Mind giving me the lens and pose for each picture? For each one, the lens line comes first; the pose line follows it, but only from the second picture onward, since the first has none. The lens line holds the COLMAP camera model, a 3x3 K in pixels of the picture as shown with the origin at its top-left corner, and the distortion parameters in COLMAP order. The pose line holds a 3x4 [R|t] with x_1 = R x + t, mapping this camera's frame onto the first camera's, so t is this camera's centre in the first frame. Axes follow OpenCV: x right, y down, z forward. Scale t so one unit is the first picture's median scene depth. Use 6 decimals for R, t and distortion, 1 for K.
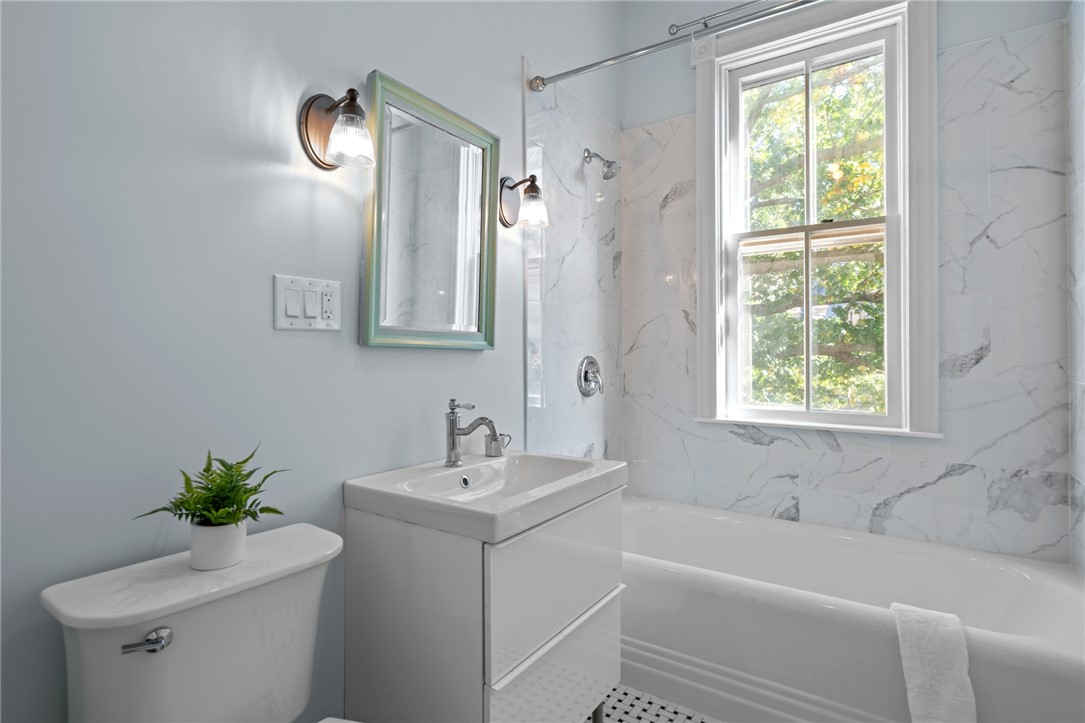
lens RADIAL K [[543.2, 0, 546.1], [0, 543.2, 343.5], [0, 0, 1]] dist [-0.000509, -0.000045]
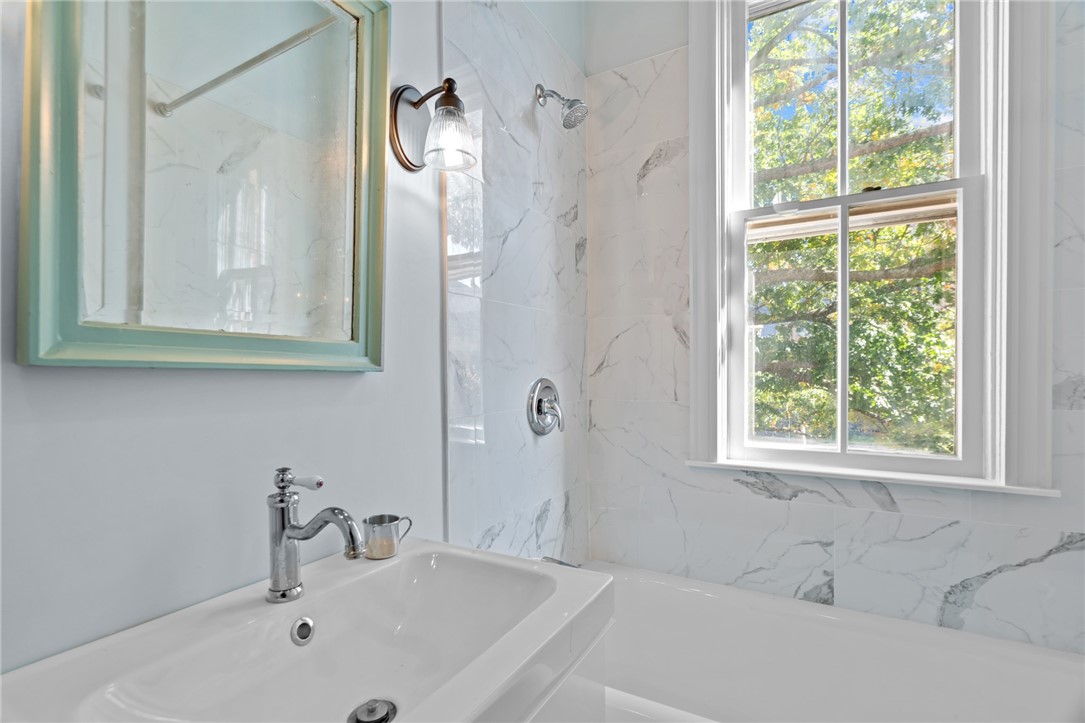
lens RADIAL K [[490.6, 0, 545.3], [0, 490.6, 364.7], [0, 0, 1]] dist [-0.003005, 0.000179]
pose [[0.996371, -0.004004, 0.085018, 0.027200], [0.003476, 0.999974, 0.006357, 0.001100], [-0.085042, -0.006038, 0.996359, 0.366142]]
